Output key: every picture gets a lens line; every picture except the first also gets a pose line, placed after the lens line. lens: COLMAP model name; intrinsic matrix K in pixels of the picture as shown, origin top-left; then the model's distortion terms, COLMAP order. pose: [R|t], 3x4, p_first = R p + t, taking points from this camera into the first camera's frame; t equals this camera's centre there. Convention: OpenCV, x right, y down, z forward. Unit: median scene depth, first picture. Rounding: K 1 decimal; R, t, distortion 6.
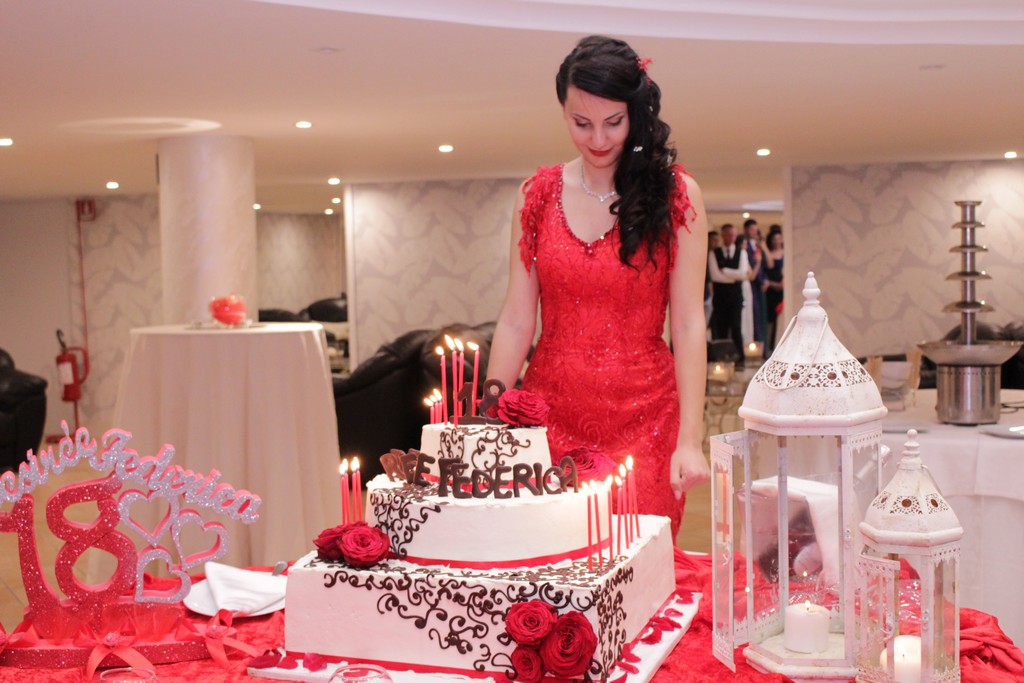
lens RADIAL K [[1362.0, 0, 511.7], [0, 1362.0, 337.6], [0, 0, 1]] dist [-0.062529, 0.060851]
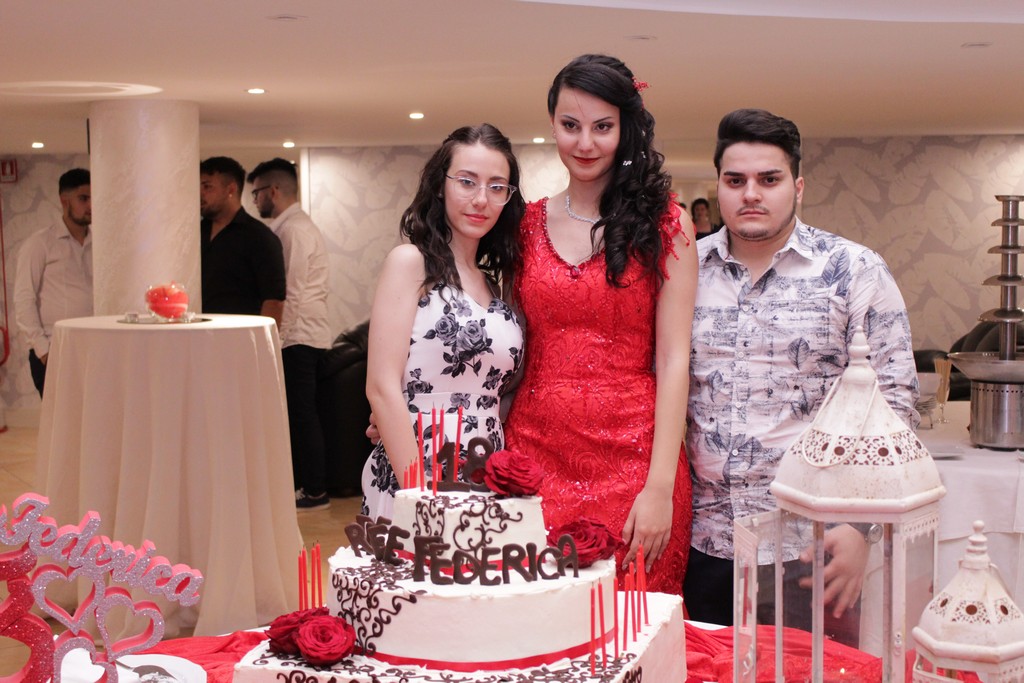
lens RADIAL K [[1505.0, 0, 513.4], [0, 1505.0, 342.2], [0, 0, 1]] dist [-0.041490, 0.062782]
pose [[0.999682, 0.014505, 0.020619, -0.013086], [-0.014947, 0.999658, 0.021455, -0.052031], [-0.020301, -0.021756, 0.999557, 0.066912]]
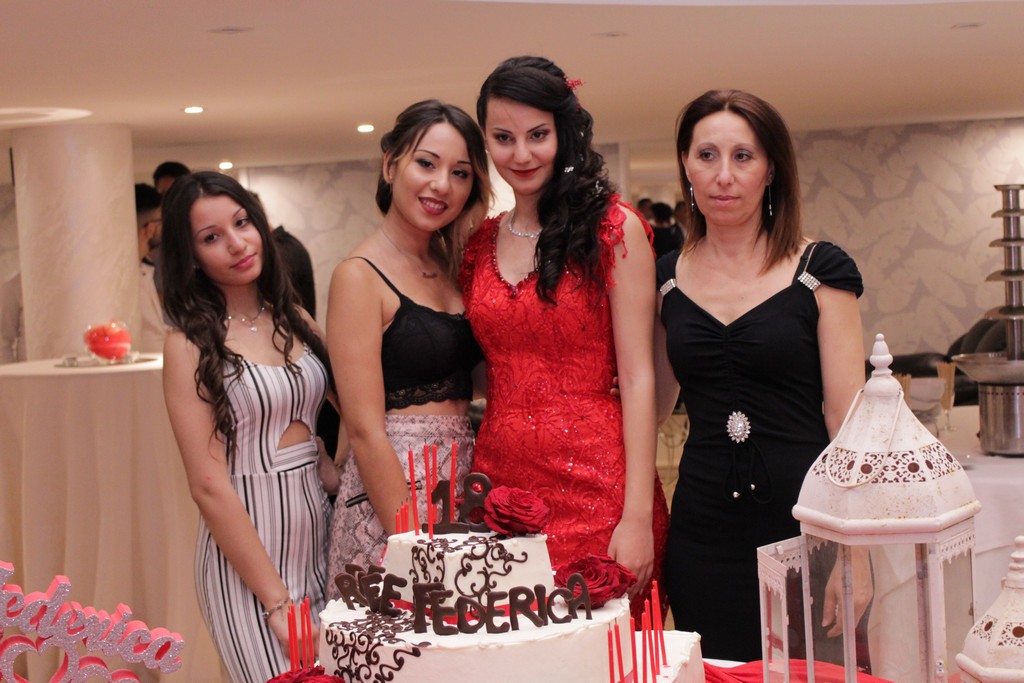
lens RADIAL K [[1622.1, 0, 512.3], [0, 1622.1, 341.6], [0, 0, 1]] dist [-0.031947, 0.084411]
pose [[0.998367, -0.034563, 0.045474, -0.034032], [0.034267, 0.999386, 0.007276, -0.054932], [-0.045698, -0.005706, 0.998939, 0.065384]]
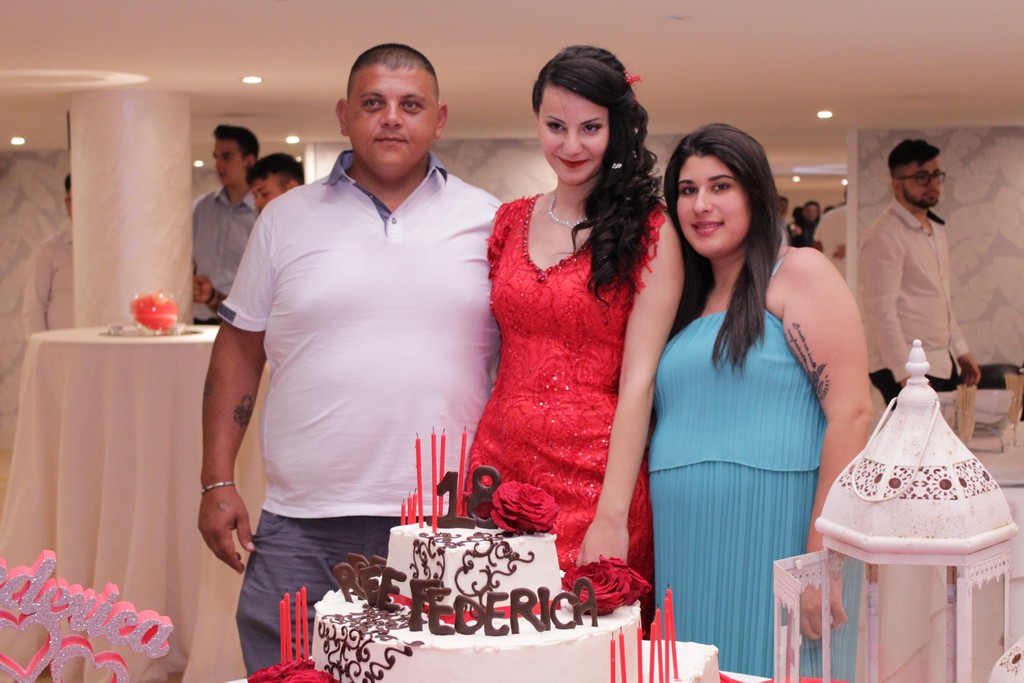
lens RADIAL K [[1645.1, 0, 512.8], [0, 1645.1, 342.6], [0, 0, 1]] dist [-0.026467, 0.076555]
pose [[0.999911, 0.013094, 0.002437, -0.001703], [-0.013126, 0.999817, 0.013920, -0.053295], [-0.002255, -0.013951, 0.999900, 0.101581]]
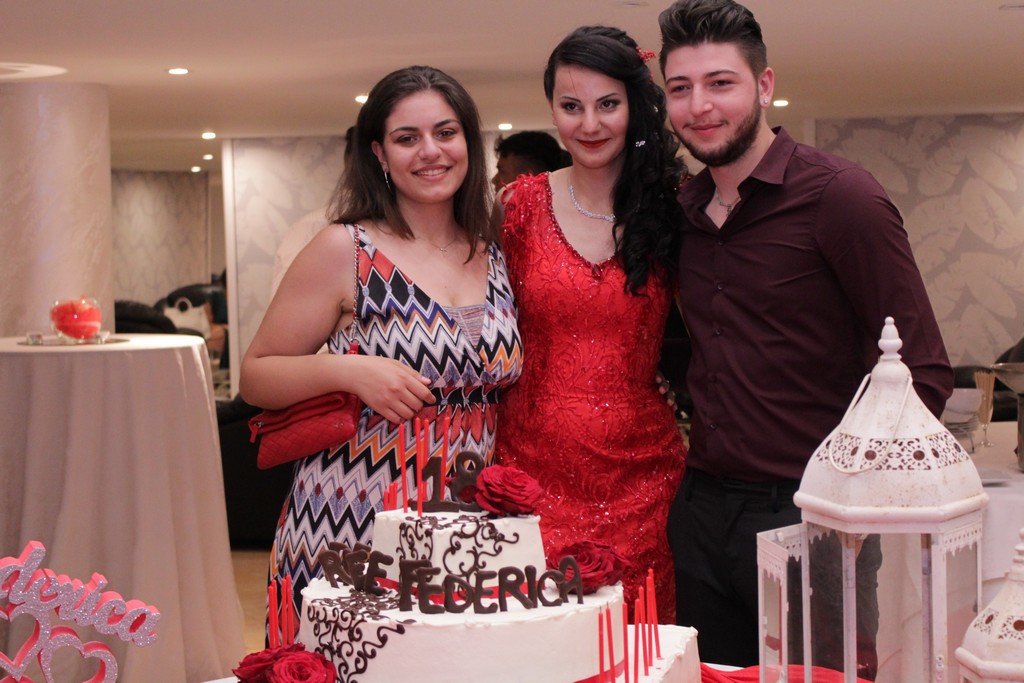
lens RADIAL K [[1802.4, 0, 511.5], [0, 1802.4, 339.4], [0, 0, 1]] dist [-0.003464, 0.050636]
pose [[0.999108, -0.000604, 0.042214, -0.033535], [0.000422, 0.999991, 0.004323, -0.038284], [-0.042217, -0.004302, 0.999099, -0.005318]]
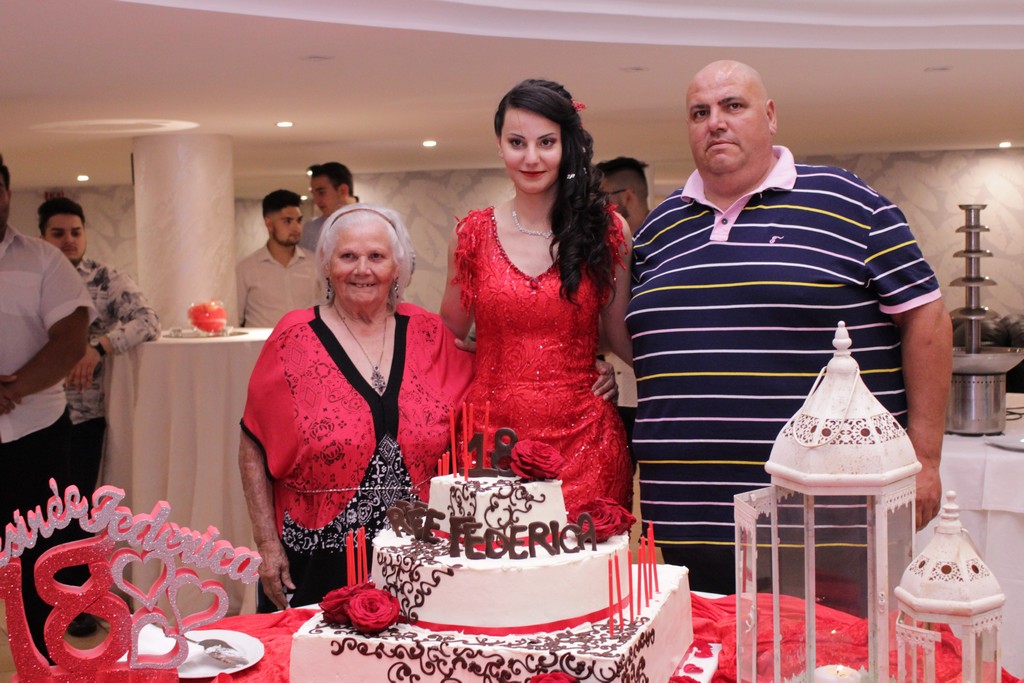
lens RADIAL K [[1387.3, 0, 513.2], [0, 1387.3, 341.2], [0, 0, 1]] dist [-0.066581, 0.105930]
pose [[0.999830, -0.006407, 0.017316, -0.025269], [0.006147, 0.999869, 0.014990, -0.047627], [-0.017410, -0.014881, 0.999738, 0.032963]]
